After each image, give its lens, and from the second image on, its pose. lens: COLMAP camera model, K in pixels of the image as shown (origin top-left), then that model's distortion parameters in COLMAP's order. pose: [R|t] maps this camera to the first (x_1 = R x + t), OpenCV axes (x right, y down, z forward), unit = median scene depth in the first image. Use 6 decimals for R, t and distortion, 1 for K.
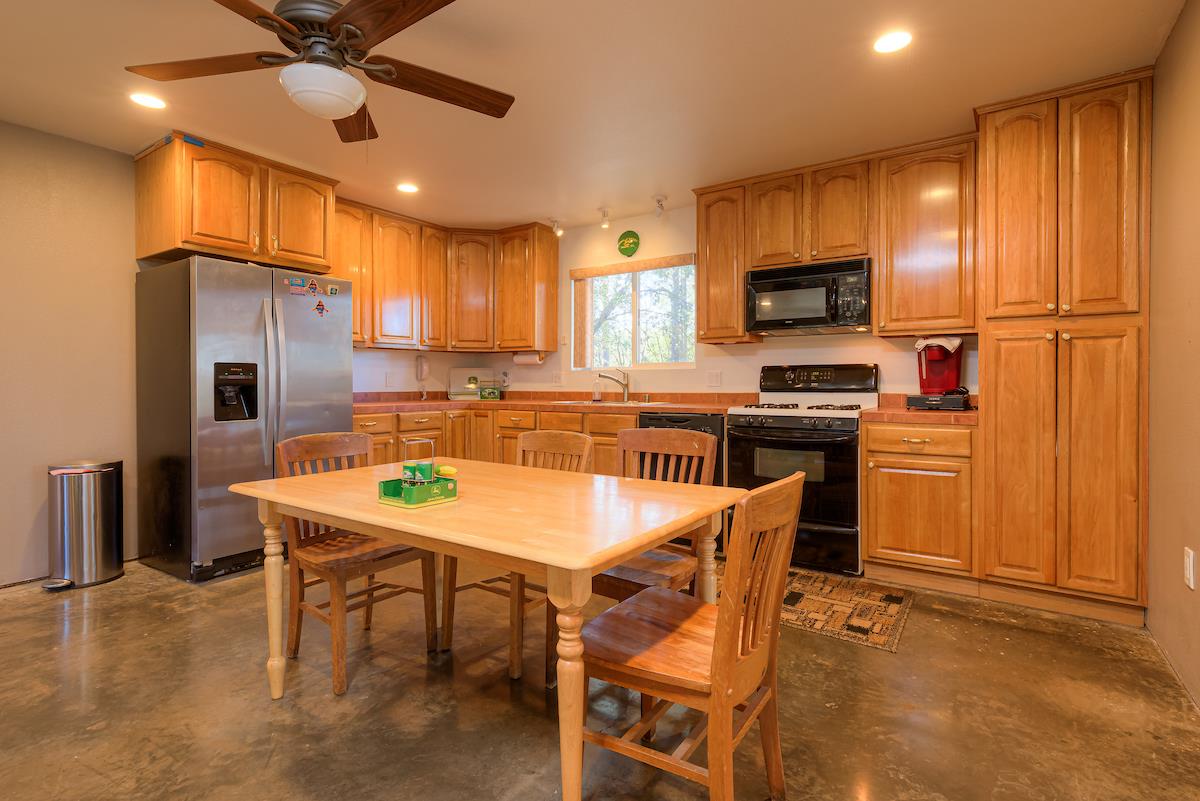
lens RADIAL K [[584.7, 0, 600.4], [0, 584.7, 393.9], [0, 0, 1]] dist [-0.004572, -0.000754]
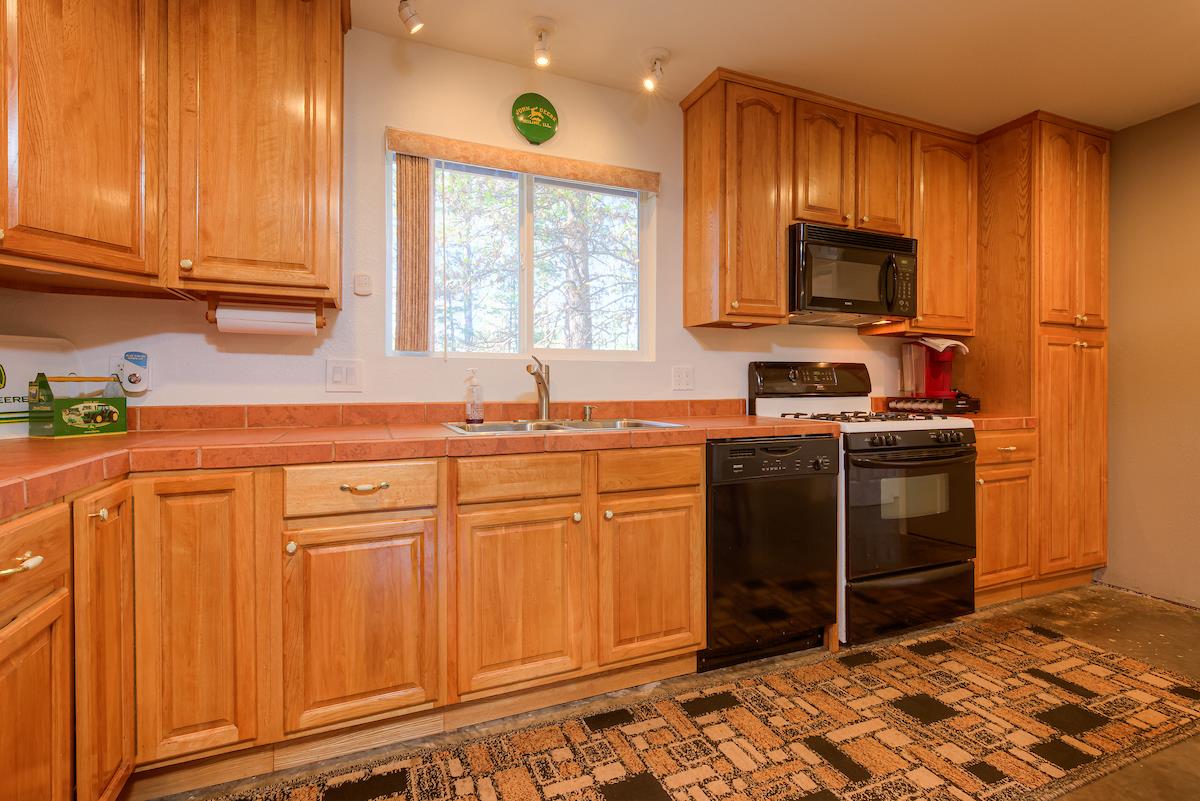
lens RADIAL K [[556.6, 0, 609.4], [0, 556.6, 390.2], [0, 0, 1]] dist [-0.001776, -0.000832]
pose [[0.532431, -0.008425, 0.846431, -0.439114], [0.011098, 0.999934, 0.002972, -0.018273], [-0.846401, 0.007811, 0.532489, 0.877039]]
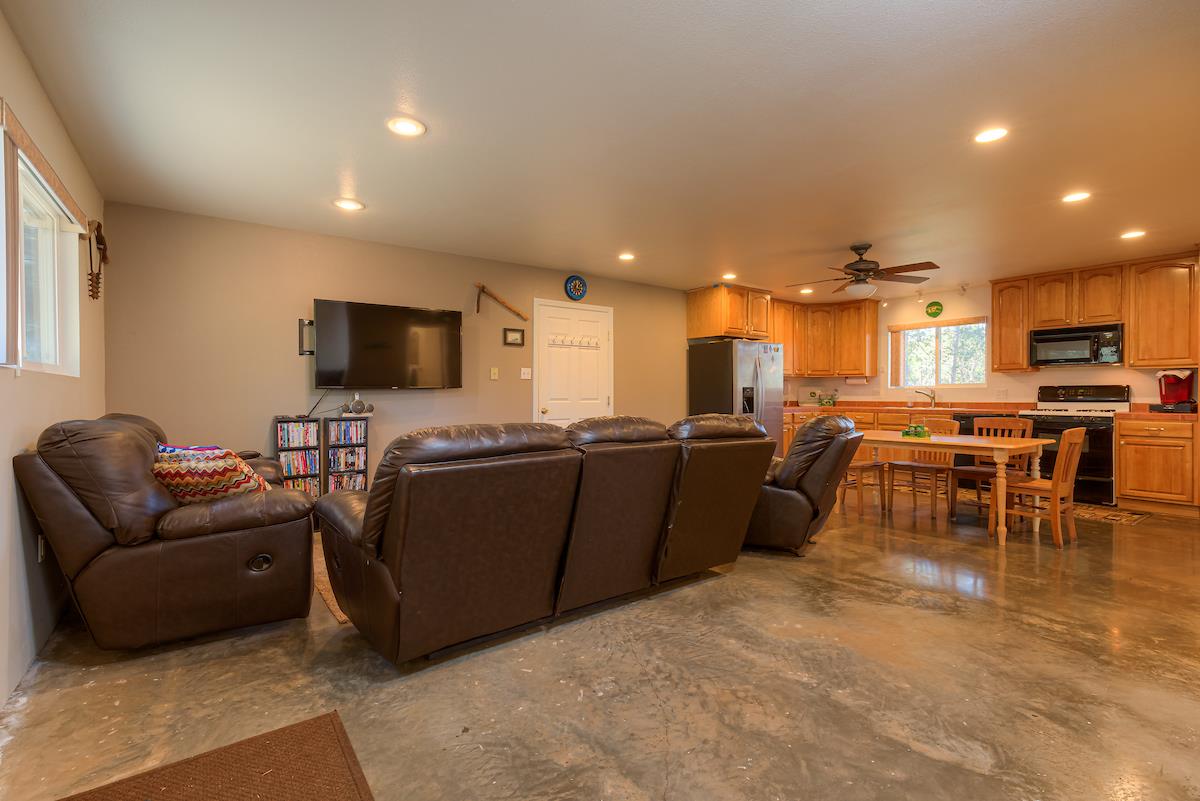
lens RADIAL K [[545.7, 0, 599.1], [0, 545.7, 400.6], [0, 0, 1]] dist [0.002568, 0.000305]
pose [[0.939753, 0.004456, -0.341825, -0.391854], [-0.006957, 0.999957, -0.006091, 0.012255], [0.341783, 0.008102, 0.939744, -0.936970]]
